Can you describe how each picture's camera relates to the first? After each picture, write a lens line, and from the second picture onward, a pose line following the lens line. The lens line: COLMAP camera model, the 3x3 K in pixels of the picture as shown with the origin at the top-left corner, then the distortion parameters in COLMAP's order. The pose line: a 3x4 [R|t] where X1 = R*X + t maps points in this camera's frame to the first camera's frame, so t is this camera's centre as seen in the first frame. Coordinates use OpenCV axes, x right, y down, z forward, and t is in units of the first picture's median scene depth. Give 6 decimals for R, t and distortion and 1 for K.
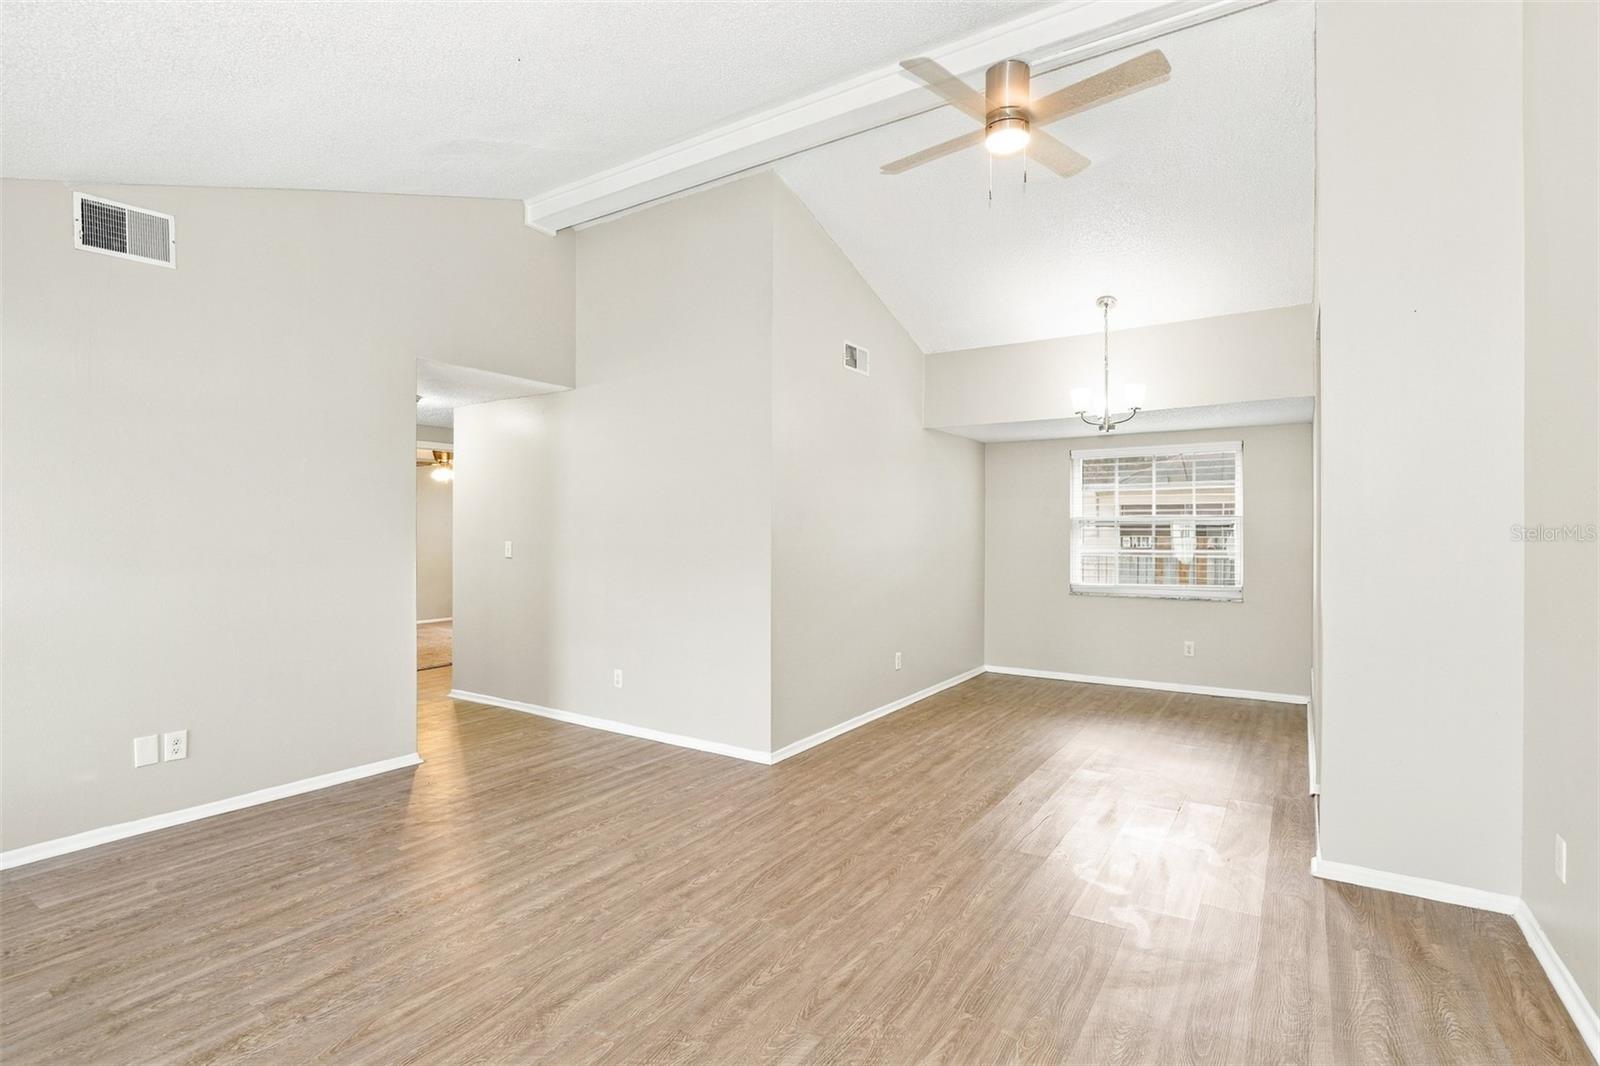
lens RADIAL K [[739.8, 0, 794.2], [0, 739.8, 543.0], [0, 0, 1]] dist [-0.001833, 0.000195]
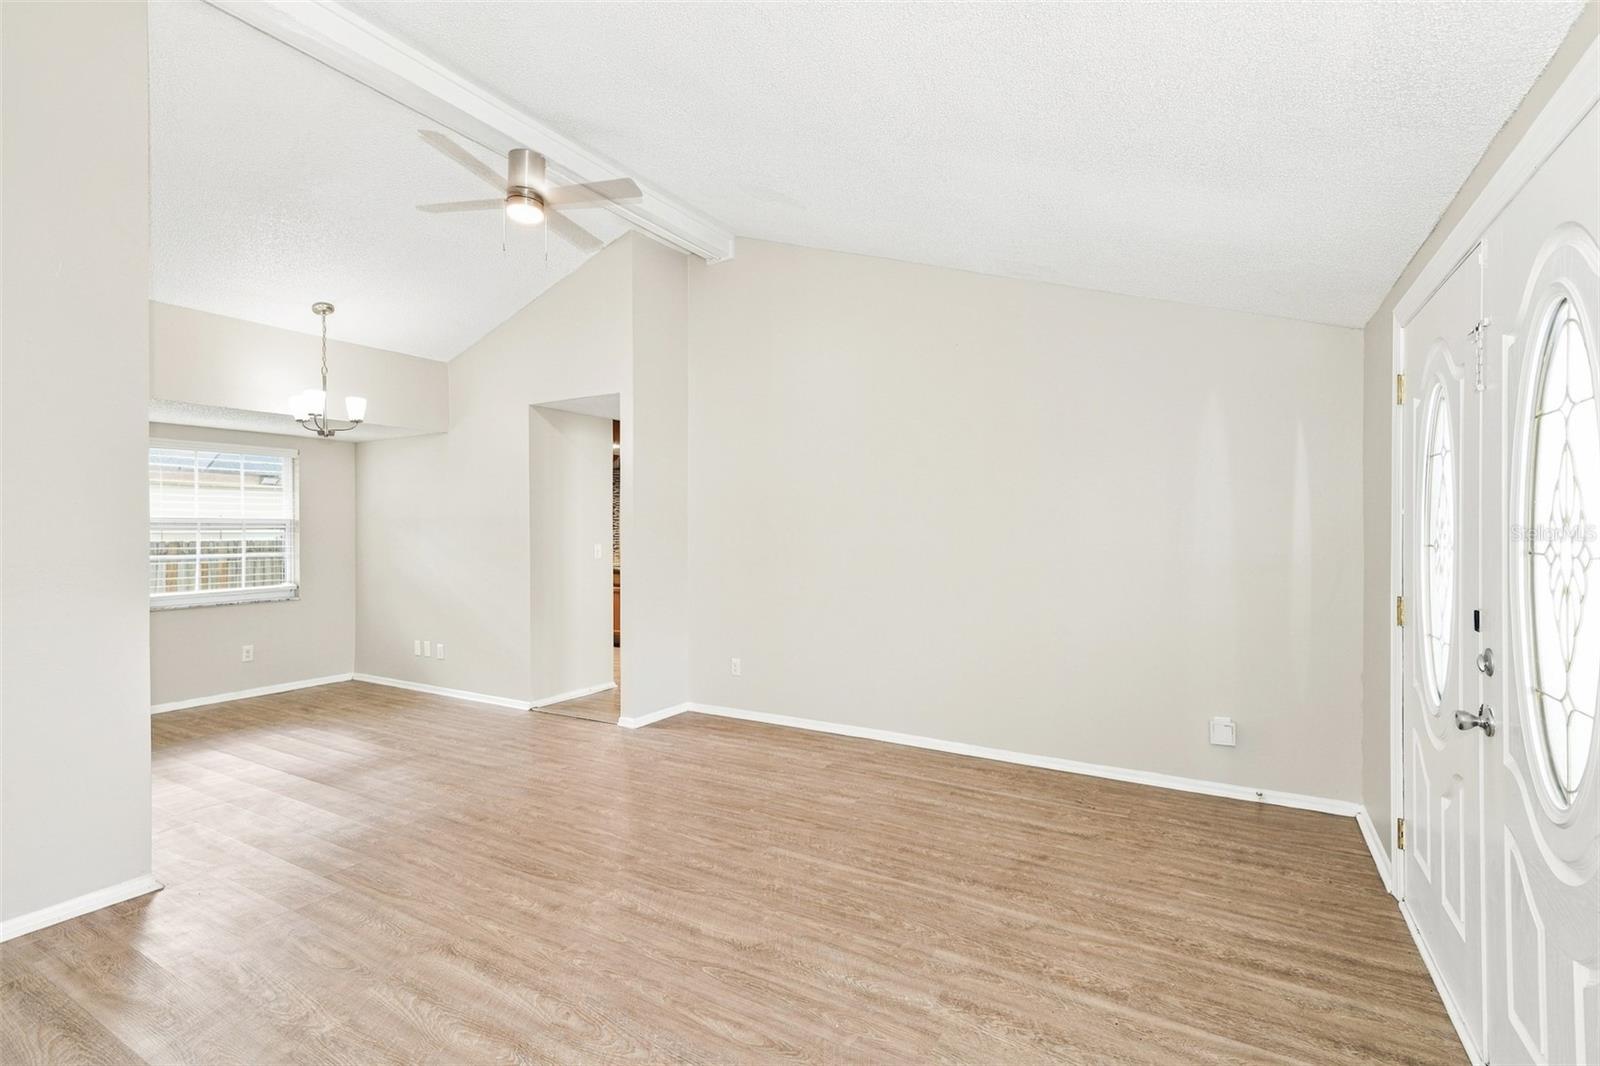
lens RADIAL K [[739.8, 0, 795.2], [0, 739.8, 536.1], [0, 0, 1]] dist [-0.001833, 0.000195]
pose [[-0.054991, -0.000129, 0.998487, -1.004605], [0.014863, 0.999889, 0.000948, -0.007238], [-0.998376, 0.014893, -0.054983, 0.647881]]
